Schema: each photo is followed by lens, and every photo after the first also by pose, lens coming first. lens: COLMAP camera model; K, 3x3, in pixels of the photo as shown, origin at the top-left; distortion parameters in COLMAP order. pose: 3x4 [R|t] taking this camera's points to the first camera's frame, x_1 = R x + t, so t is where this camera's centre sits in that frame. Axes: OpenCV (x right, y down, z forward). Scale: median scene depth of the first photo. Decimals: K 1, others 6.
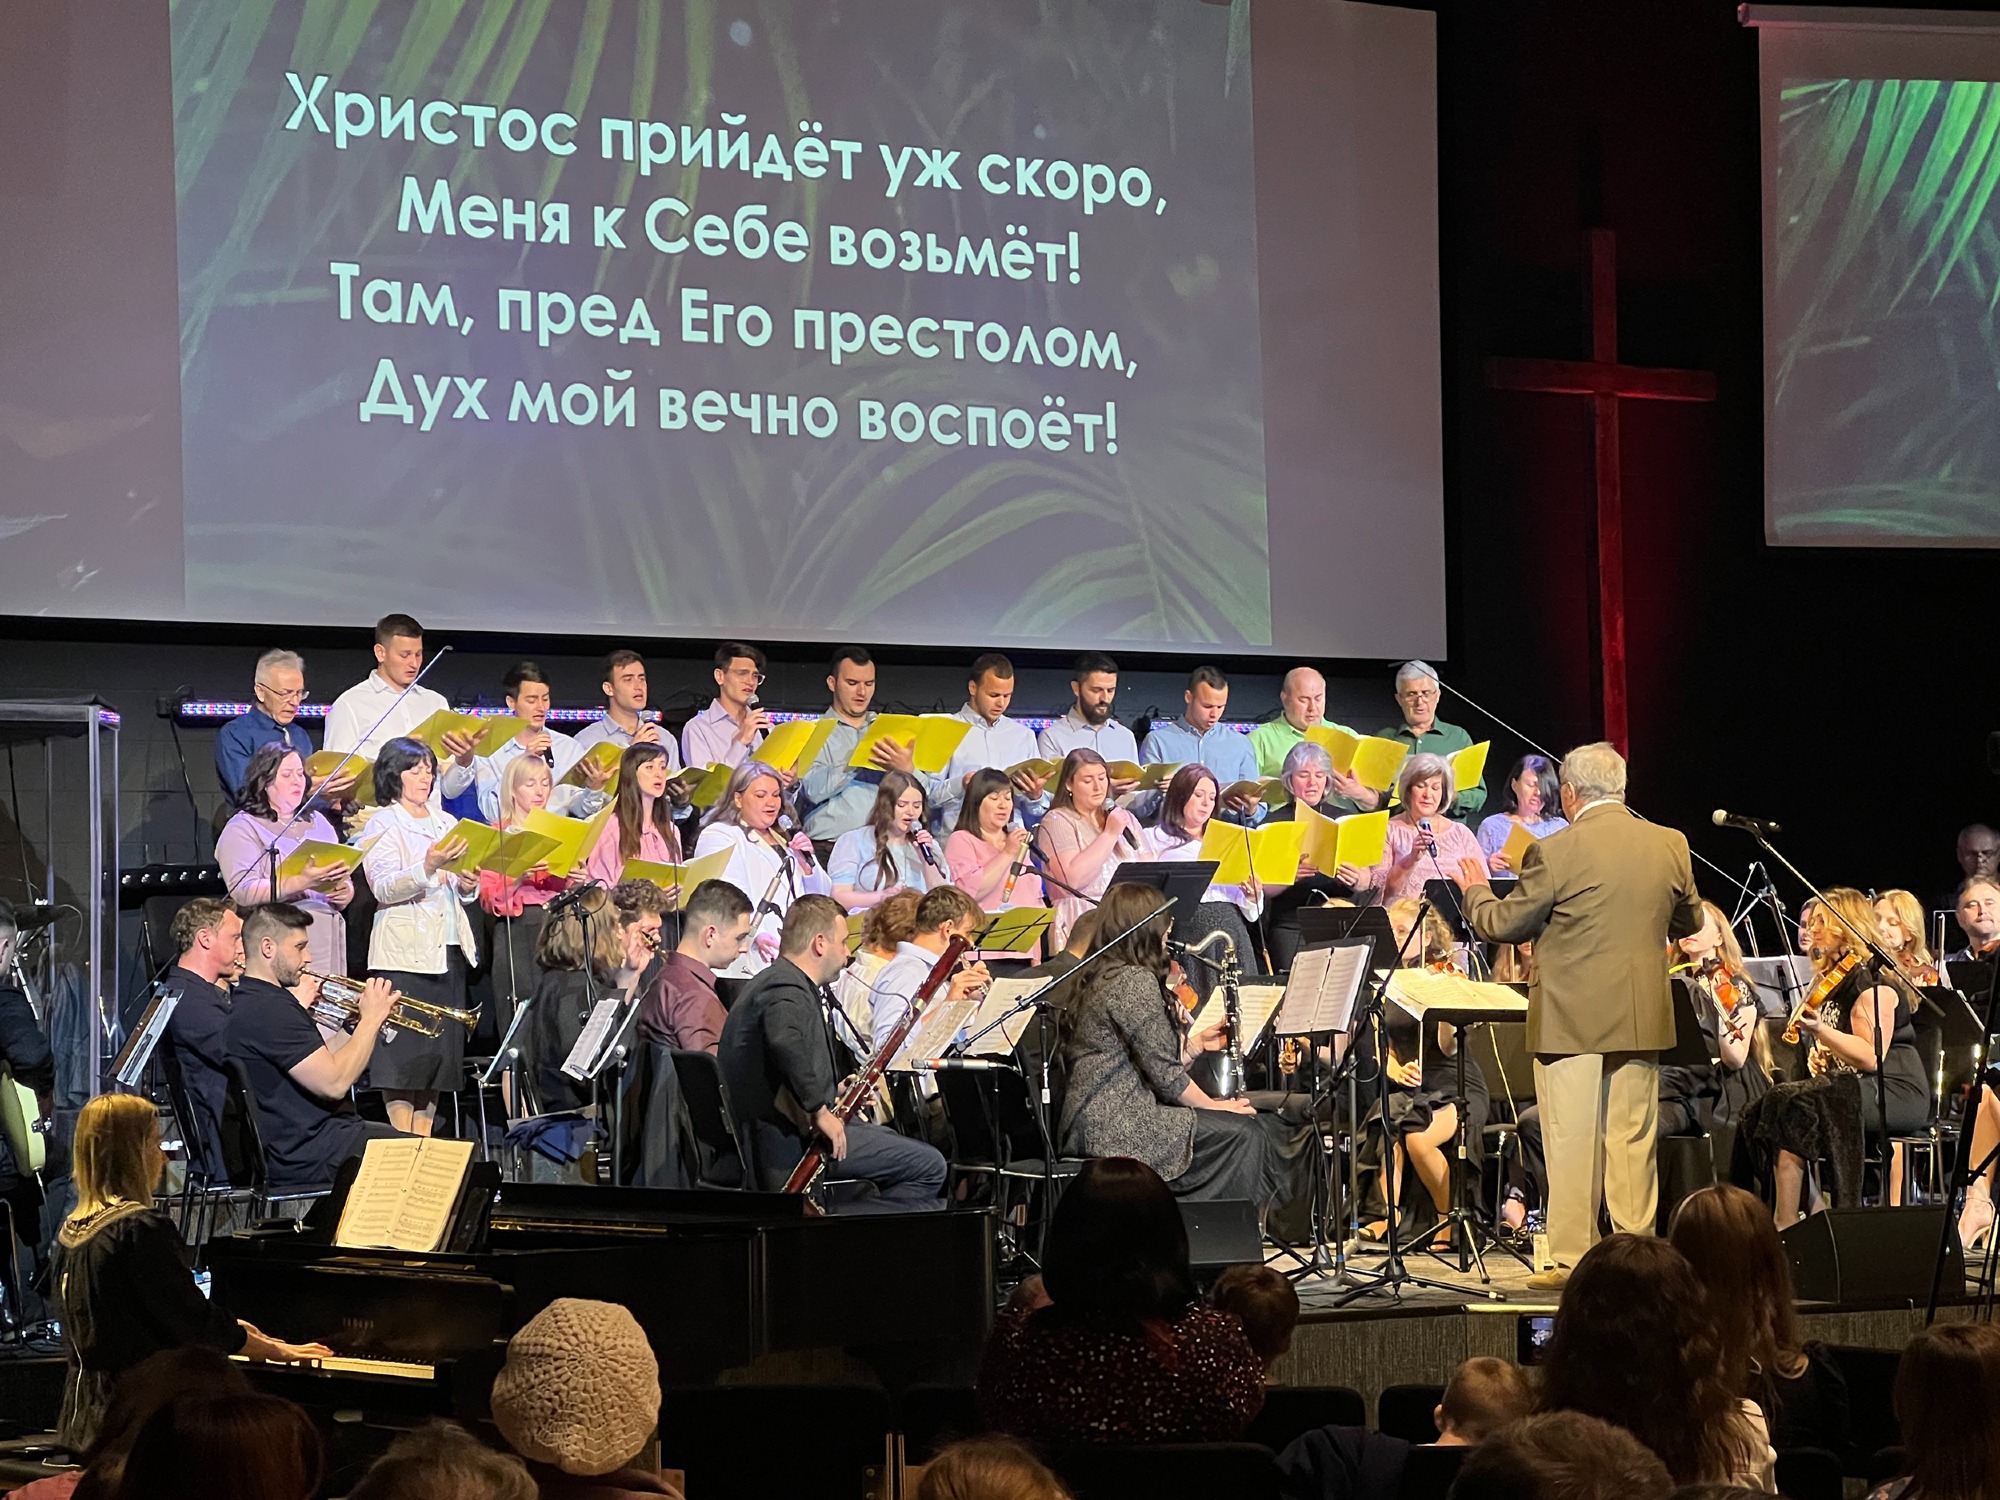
lens RADIAL K [[4922.5, 0, 1000.0], [0, 4922.5, 750.0], [0, 0, 1]] dist [0.130091, 0.358695]
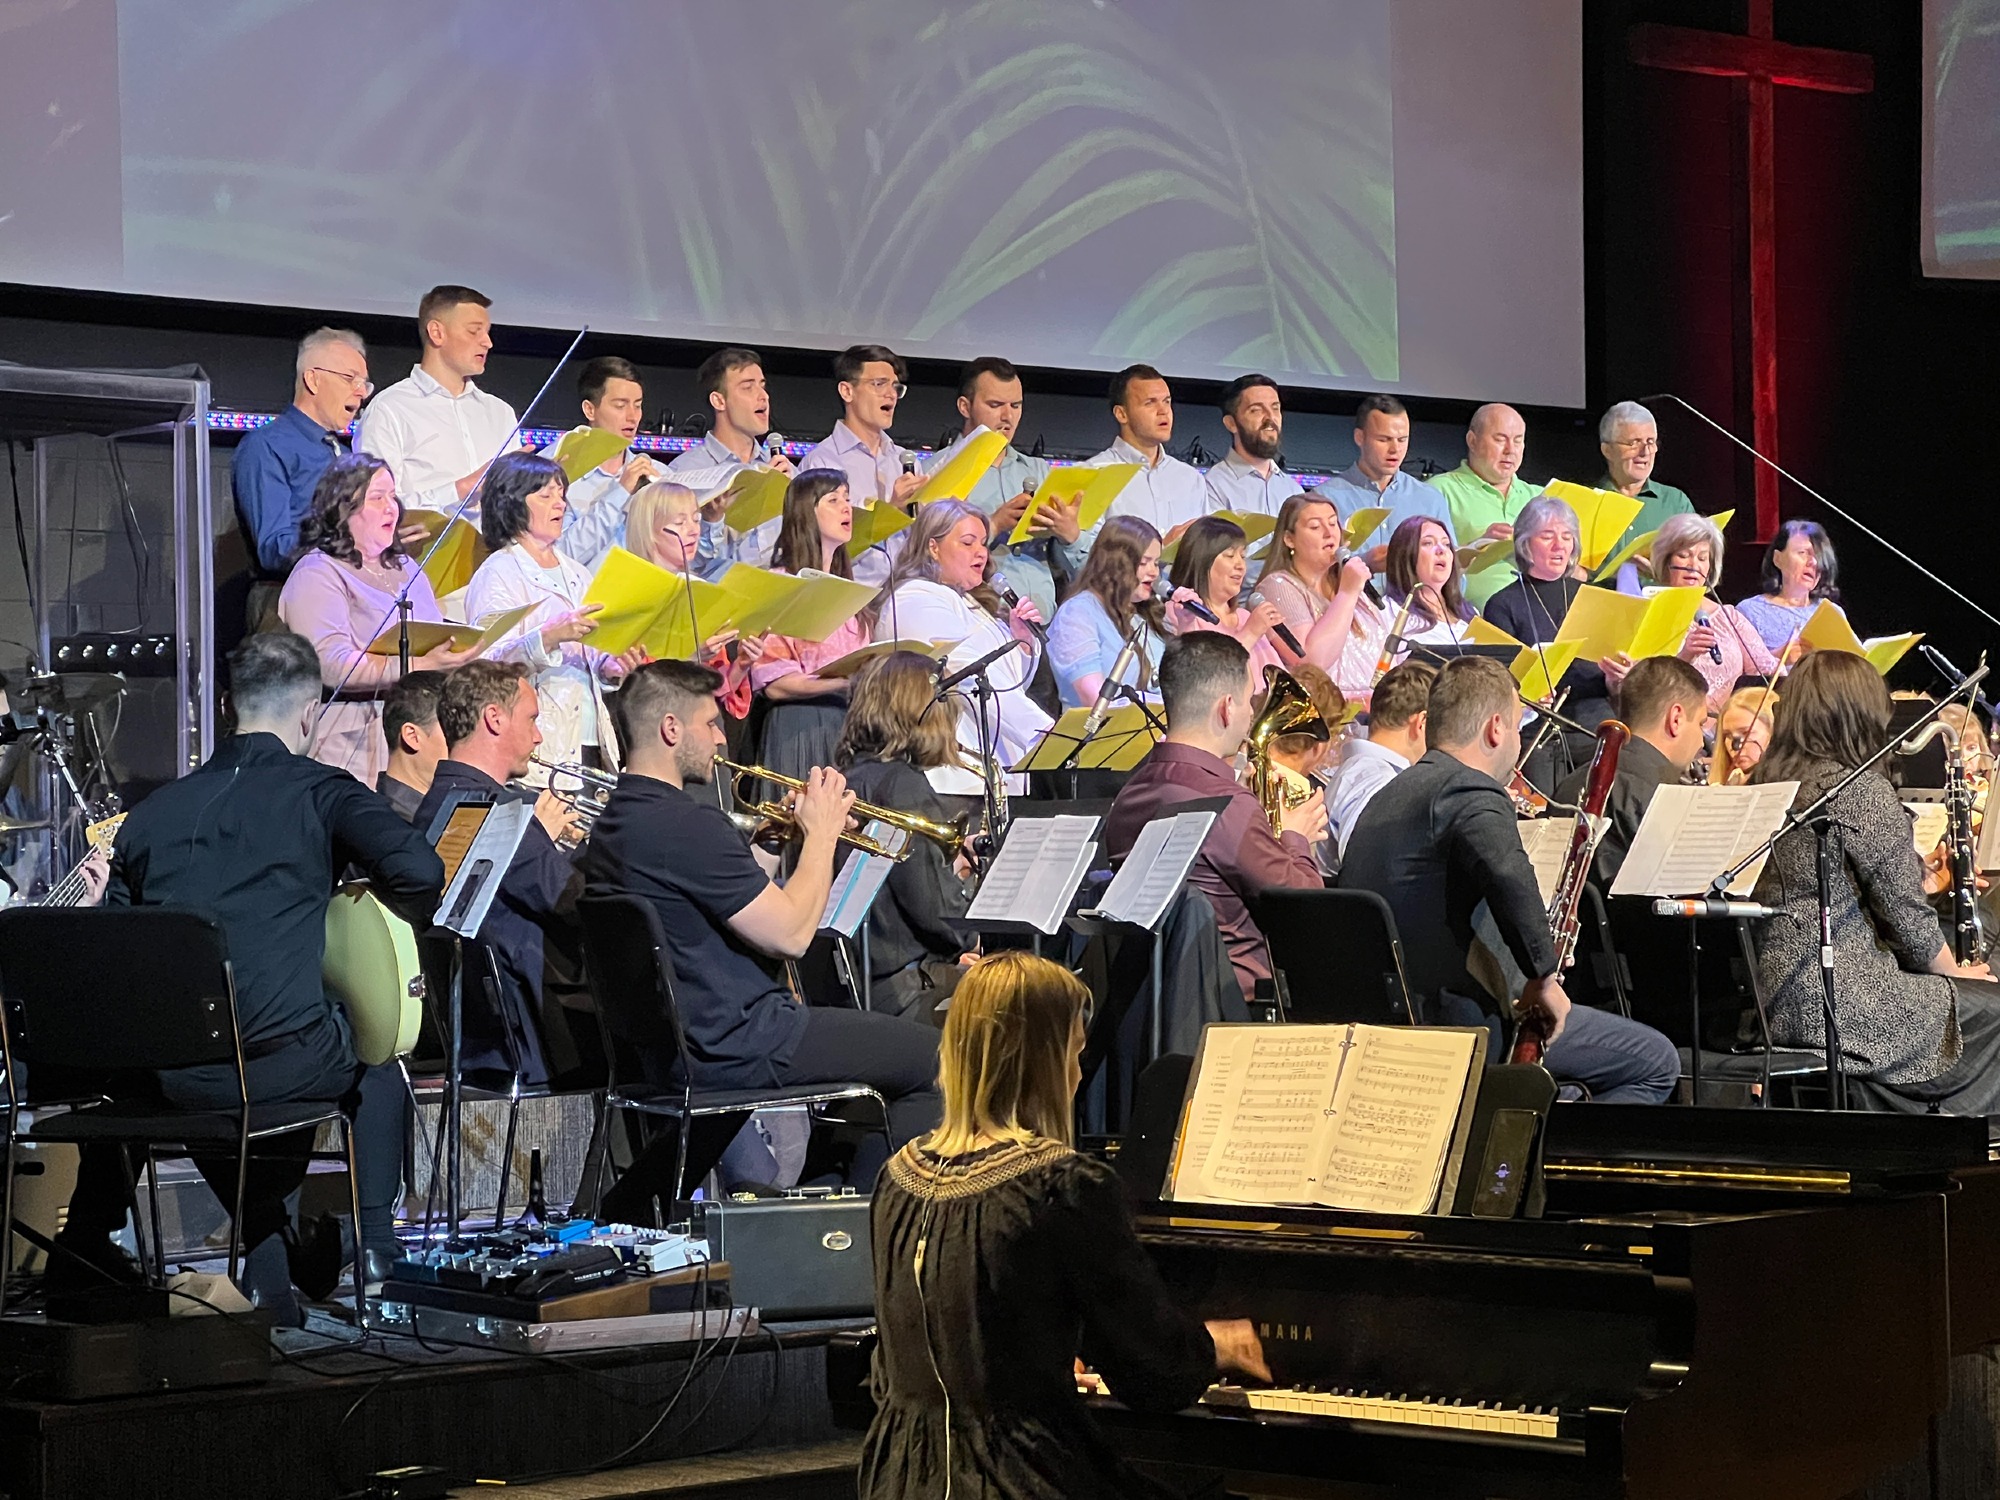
lens RADIAL K [[5006.0, 0, 997.6], [0, 5006.0, 643.3], [0, 0, 1]] dist [-0.028471, 7.134683]
pose [[0.983163, 0.009730, 0.182473, -0.173517], [-0.010965, 0.999923, 0.005762, 0.018734], [-0.182403, -0.007666, 0.983194, 0.262268]]
